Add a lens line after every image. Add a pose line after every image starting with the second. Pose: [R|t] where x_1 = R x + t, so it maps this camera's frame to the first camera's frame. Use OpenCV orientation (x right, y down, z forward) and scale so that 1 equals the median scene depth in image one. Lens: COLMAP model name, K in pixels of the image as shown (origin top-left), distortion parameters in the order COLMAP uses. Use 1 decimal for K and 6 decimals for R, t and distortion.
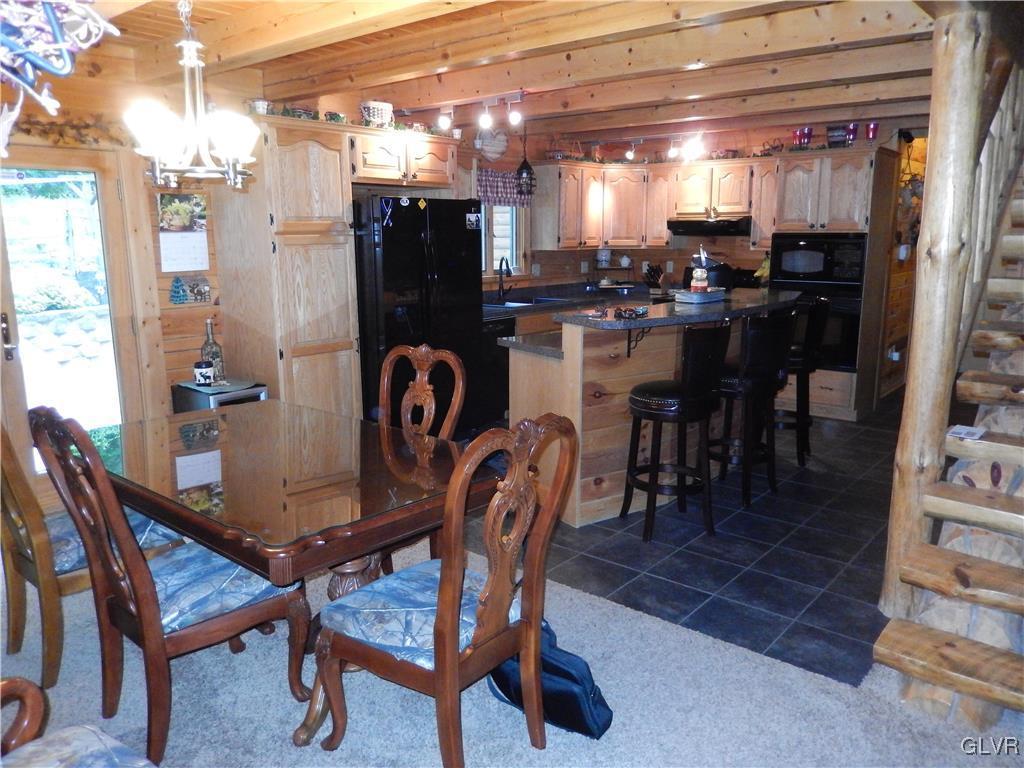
lens RADIAL K [[761.3, 0, 510.8], [0, 761.3, 381.9], [0, 0, 1]] dist [0.002673, -0.011869]
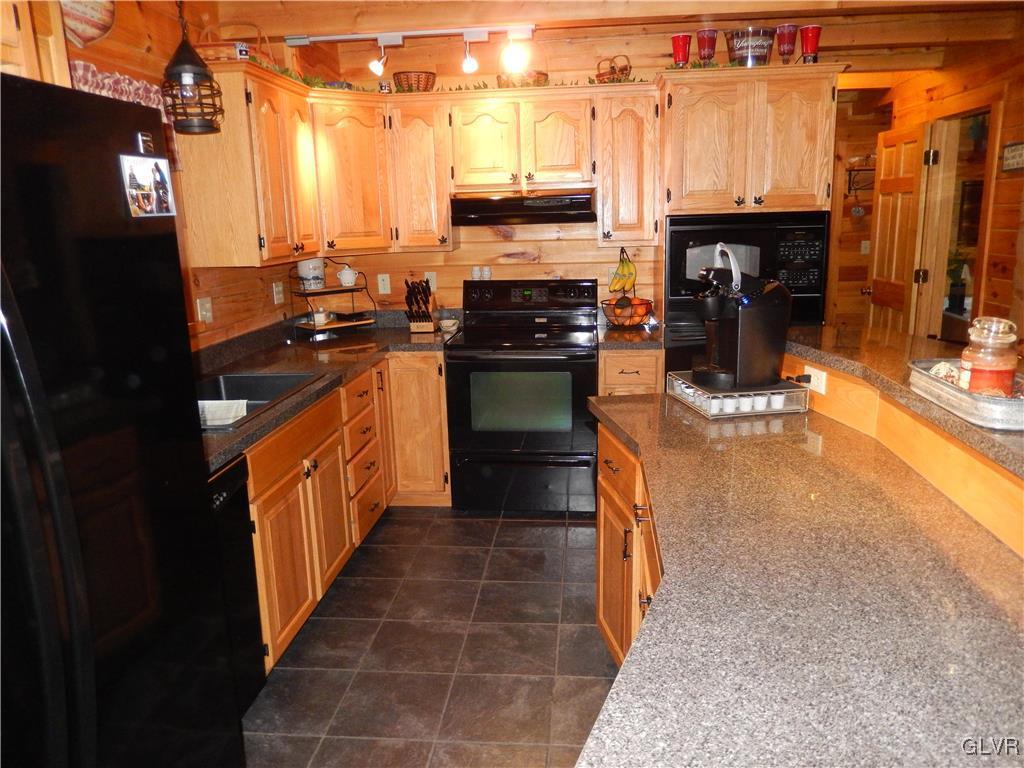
lens RADIAL K [[761.3, 0, 515.3], [0, 761.3, 386.6], [0, 0, 1]] dist [0.002673, -0.011869]
pose [[0.823134, -0.144982, 0.549028, -0.073673], [0.136502, 0.989026, 0.056521, -0.106637], [-0.551197, 0.028419, 0.833891, 0.539742]]
